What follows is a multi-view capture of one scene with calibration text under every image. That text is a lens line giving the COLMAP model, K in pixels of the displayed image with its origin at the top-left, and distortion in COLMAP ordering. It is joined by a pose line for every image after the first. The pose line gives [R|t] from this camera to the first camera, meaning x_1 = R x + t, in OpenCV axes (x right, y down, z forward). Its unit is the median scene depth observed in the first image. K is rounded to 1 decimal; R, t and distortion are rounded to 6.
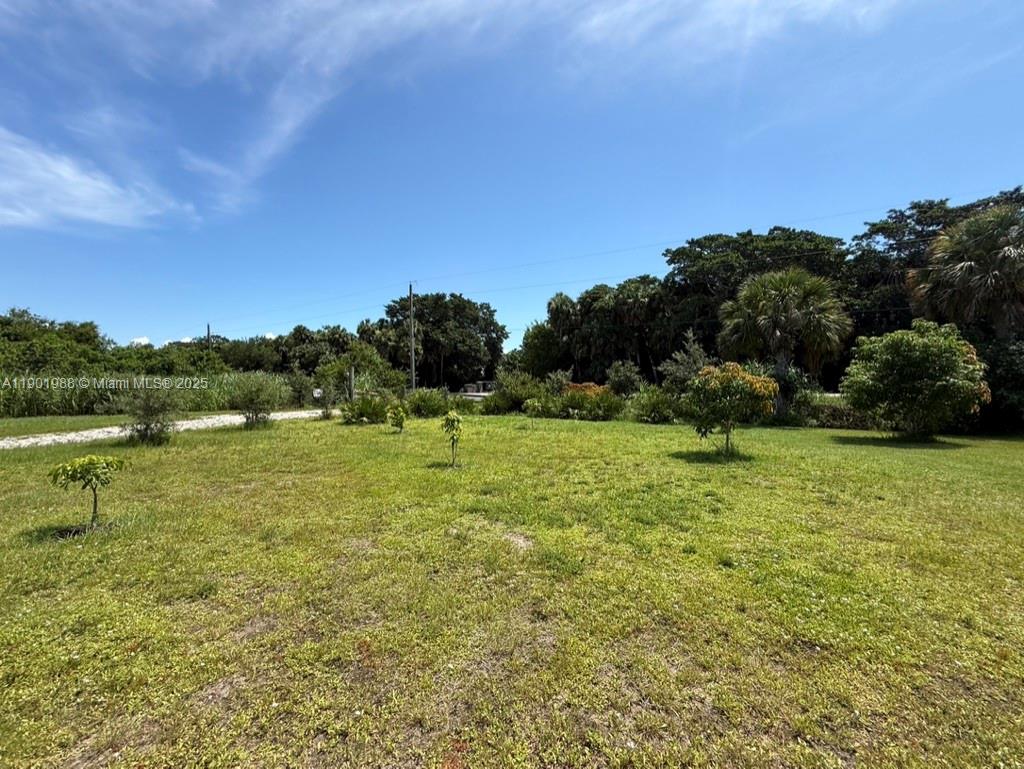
lens RADIAL K [[411.3, 0, 514.0], [0, 411.3, 384.8], [0, 0, 1]] dist [-0.000275, 0.000677]
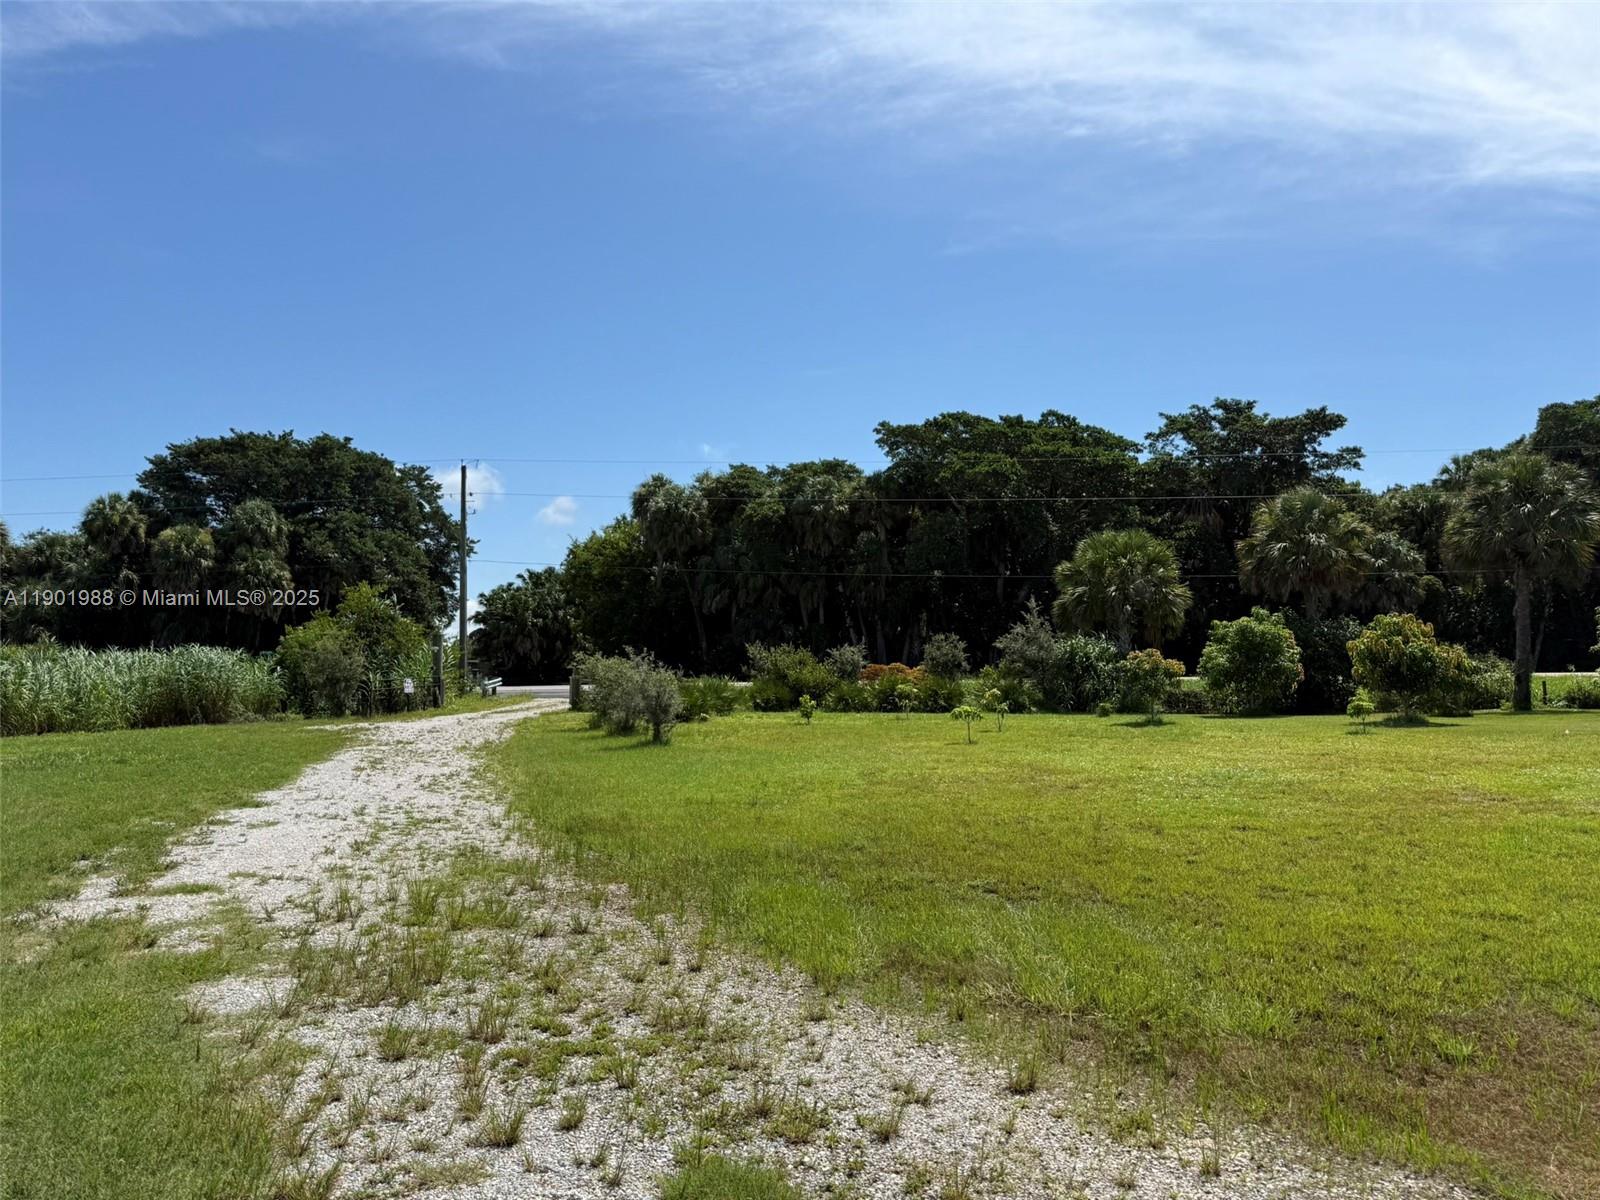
lens RADIAL K [[1148.8, 0, 798.6], [0, 1148.8, 598.6], [0, 0, 1]] dist [0.053765, -0.018576]
pose [[0.903335, 0.020251, 0.428458, -0.456275], [0.004537, 0.998378, -0.056753, -0.002629], [-0.428912, 0.053211, 0.901778, -0.400553]]
